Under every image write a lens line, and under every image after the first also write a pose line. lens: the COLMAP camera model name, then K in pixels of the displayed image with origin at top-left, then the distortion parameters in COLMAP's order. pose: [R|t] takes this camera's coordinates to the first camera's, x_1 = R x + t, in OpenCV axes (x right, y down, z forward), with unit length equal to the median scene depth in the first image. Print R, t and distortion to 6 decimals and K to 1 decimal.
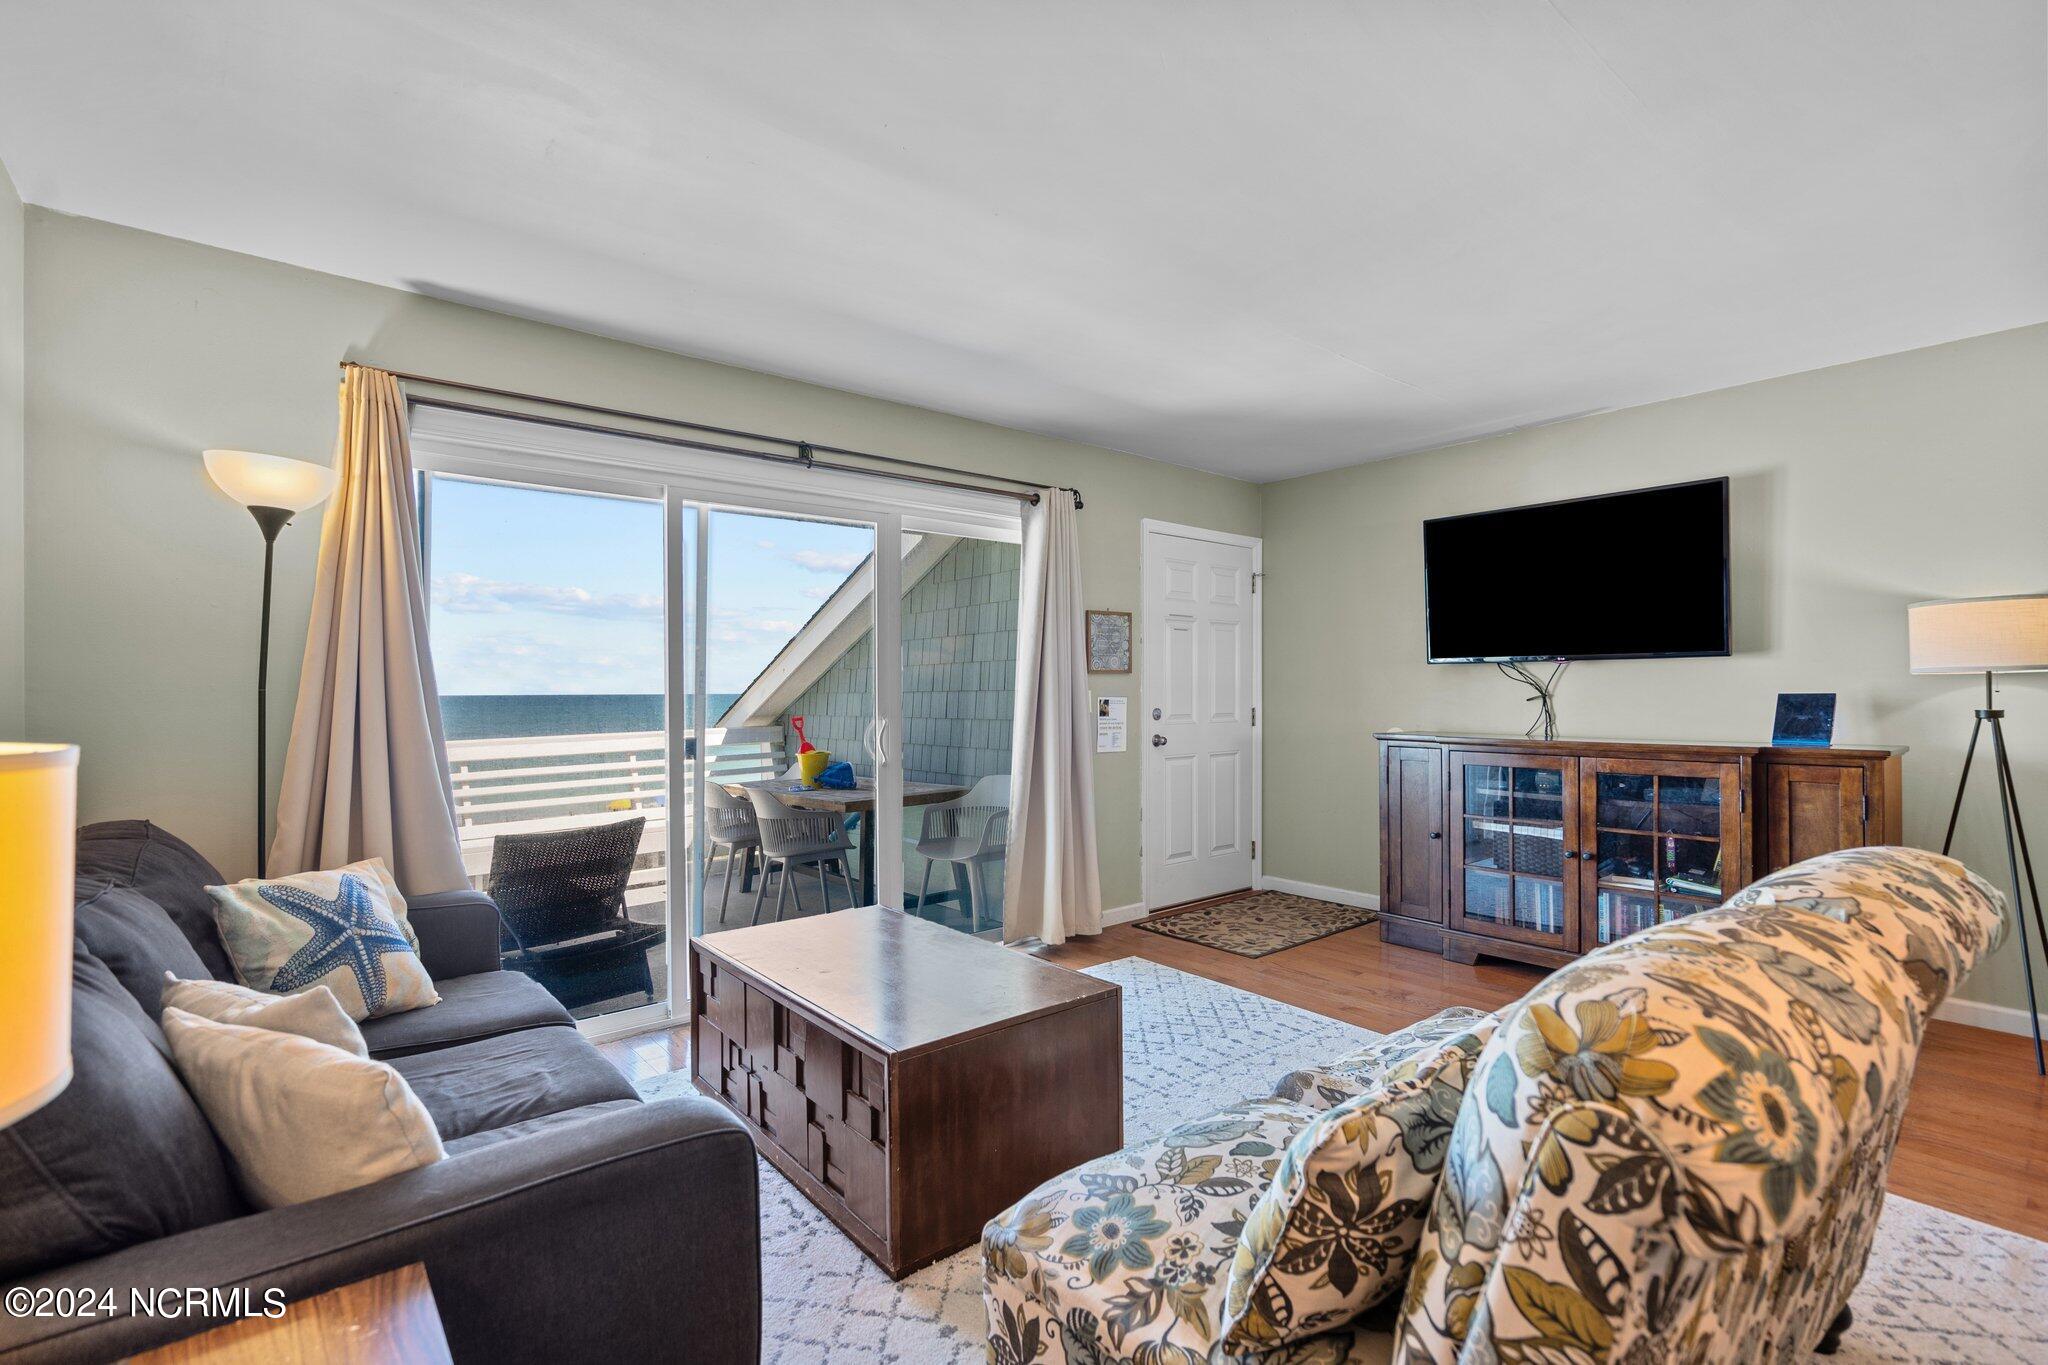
lens RADIAL K [[941.9, 0, 1030.7], [0, 941.9, 677.3], [0, 0, 1]] dist [-0.000469, 0.000291]
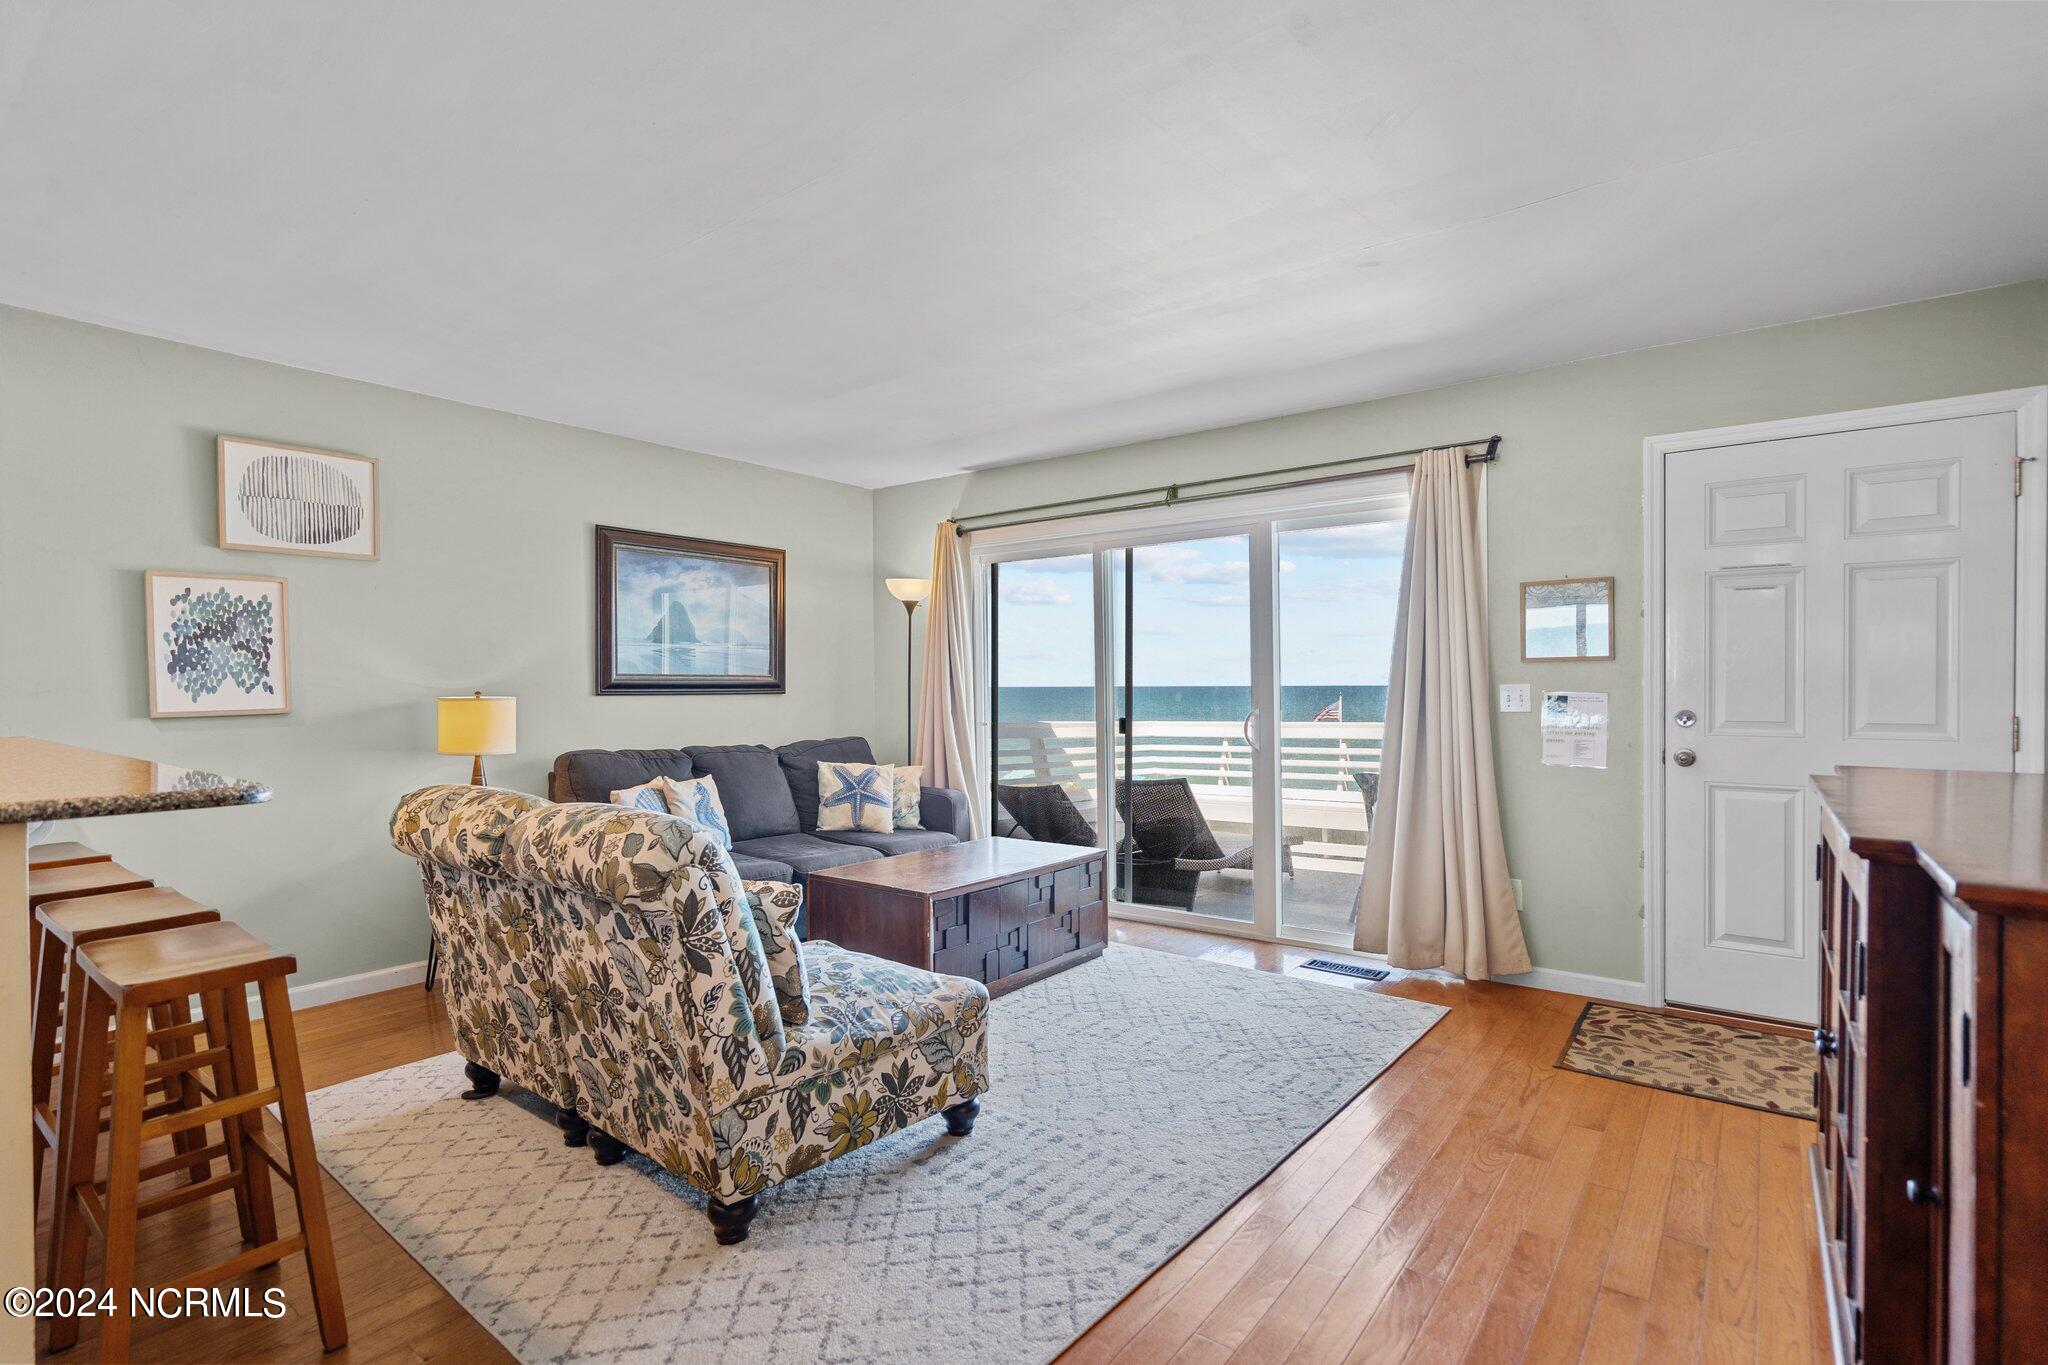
lens RADIAL K [[967.0, 0, 978.9], [0, 967.0, 685.9], [0, 0, 1]] dist [0.001039, 0.000106]
pose [[0.193142, 0.004169, -0.981162, 0.867297], [0.017734, 0.999813, 0.007739, 0.001307], [0.981010, -0.018895, 0.193032, 0.445584]]
